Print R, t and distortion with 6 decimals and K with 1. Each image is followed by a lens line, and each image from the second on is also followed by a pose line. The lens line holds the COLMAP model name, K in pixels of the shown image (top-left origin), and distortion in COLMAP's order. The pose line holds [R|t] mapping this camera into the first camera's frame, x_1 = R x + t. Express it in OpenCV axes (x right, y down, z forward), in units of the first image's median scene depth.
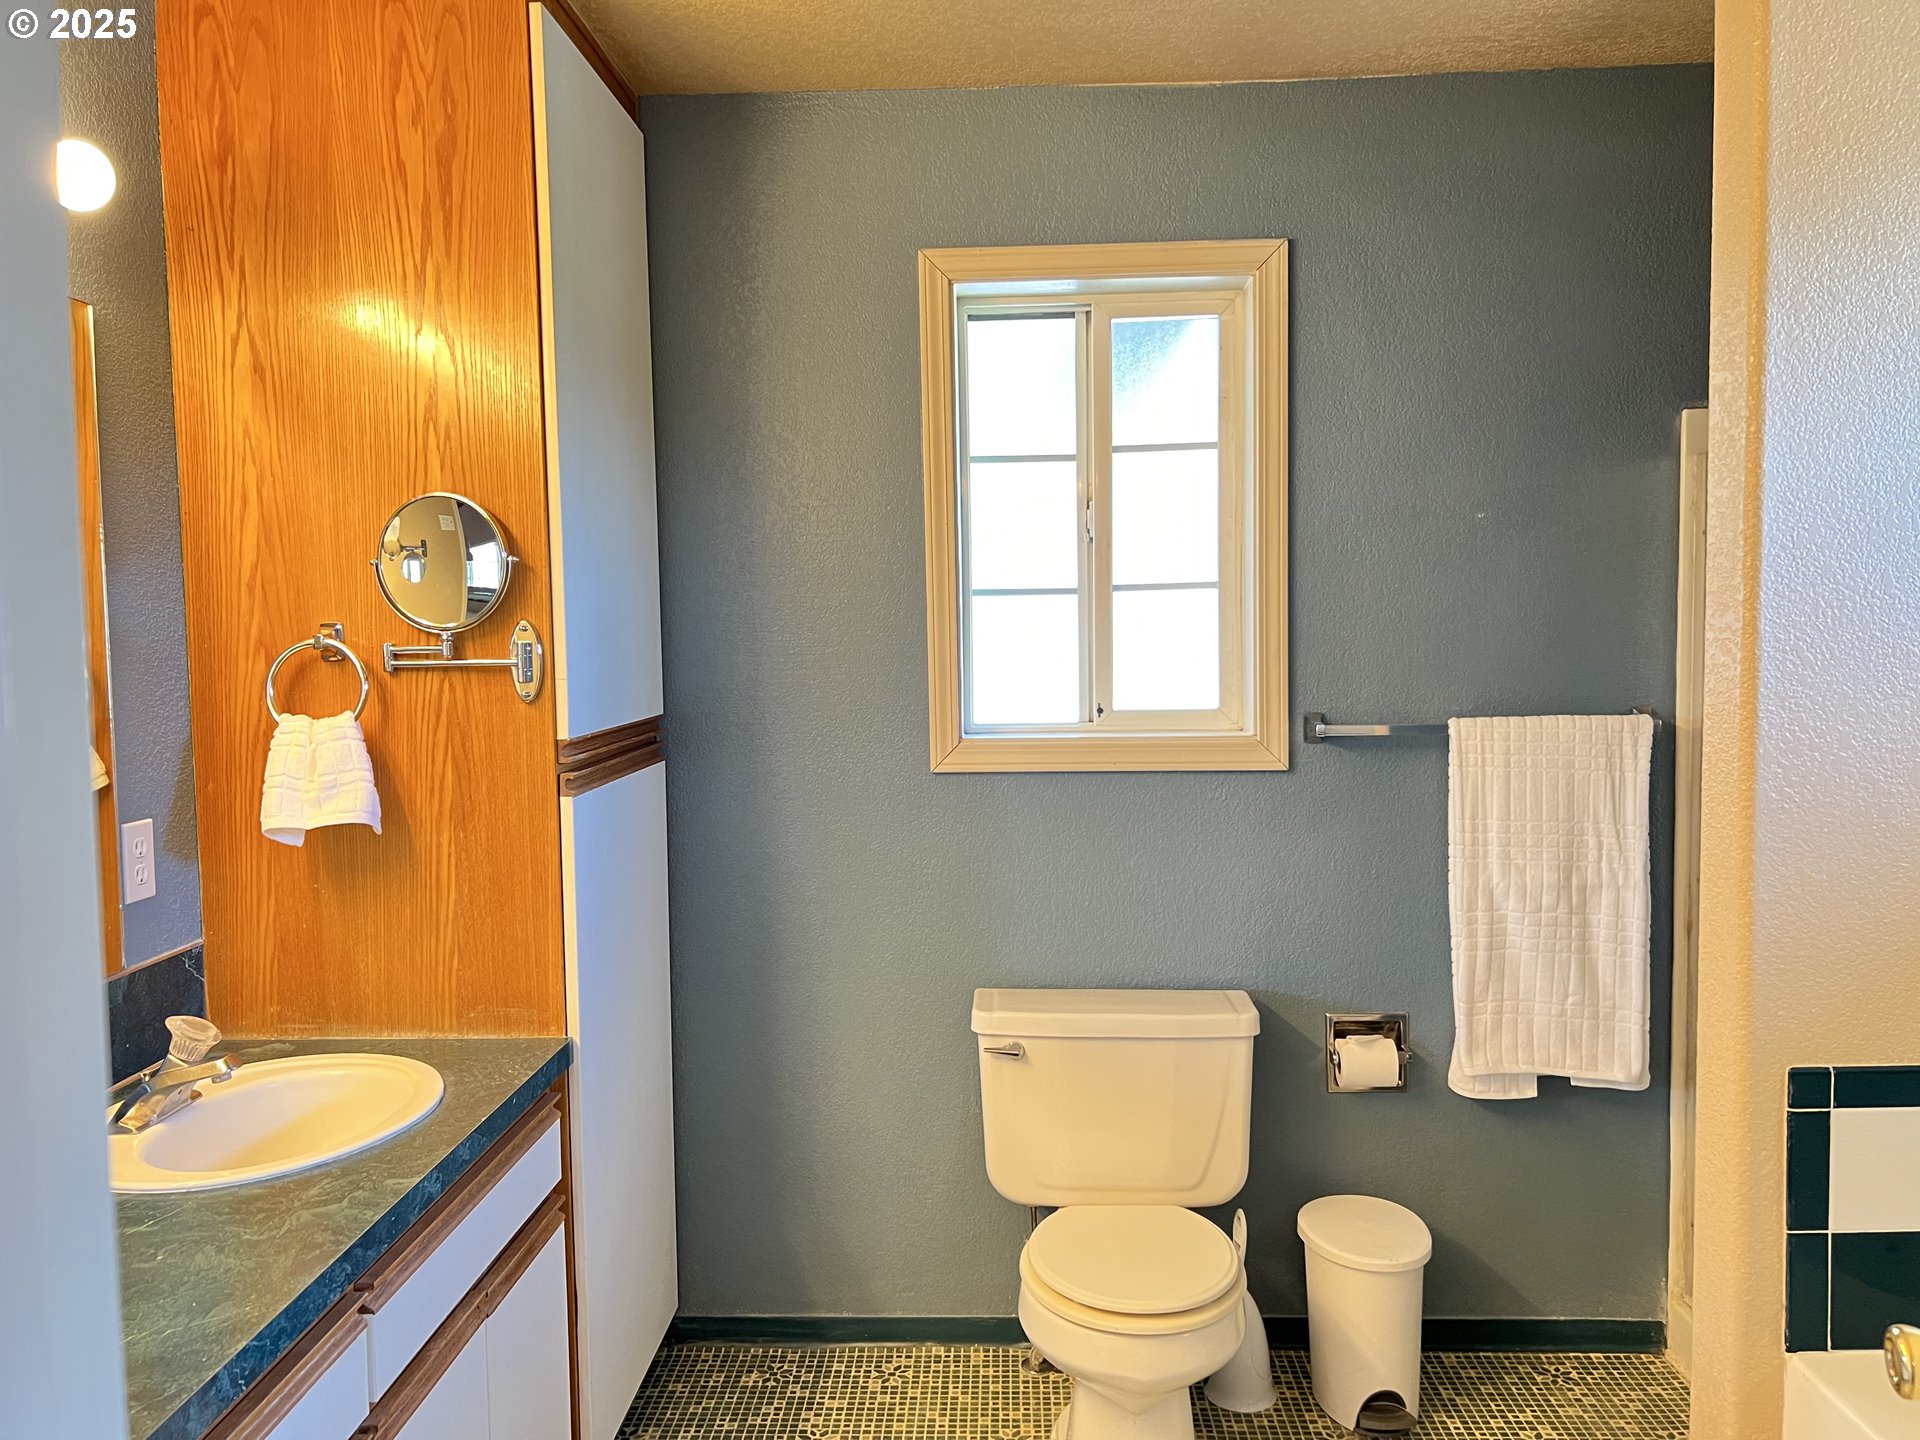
lens RADIAL K [[1449.5, 0, 958.1], [0, 1449.5, 714.3], [0, 0, 1]] dist [0.044382, -0.047186]
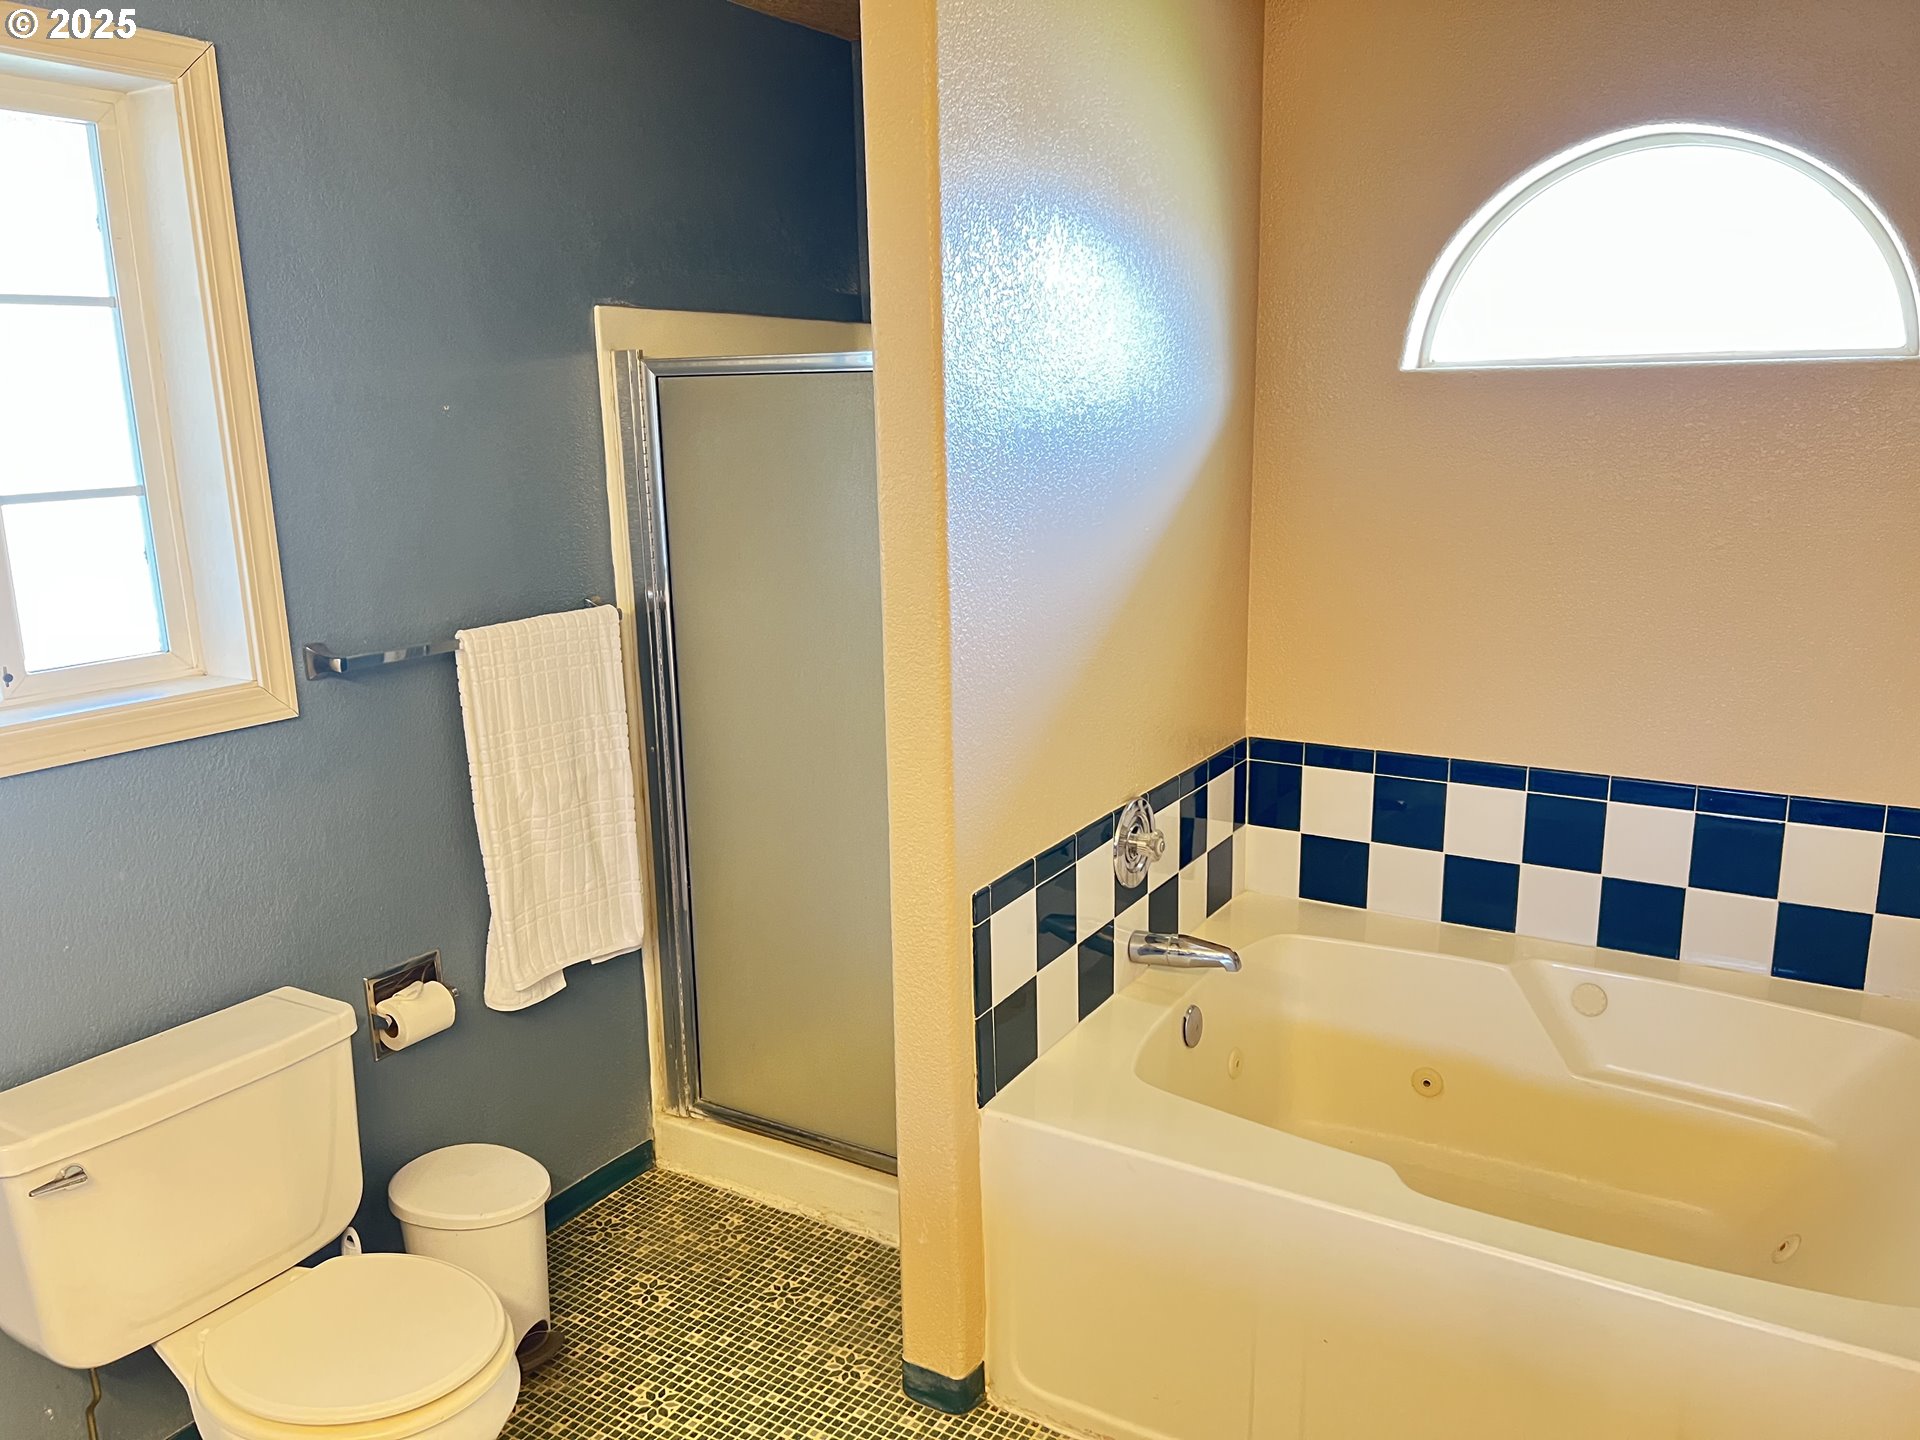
lens RADIAL K [[1449.5, 0, 960.3], [0, 1449.5, 725.7], [0, 0, 1]] dist [0.044382, -0.047186]
pose [[0.483772, -0.184949, 0.855429, -0.314879], [0.067996, 0.982405, 0.173948, -0.078520], [-0.872549, -0.025985, 0.487836, 0.267420]]
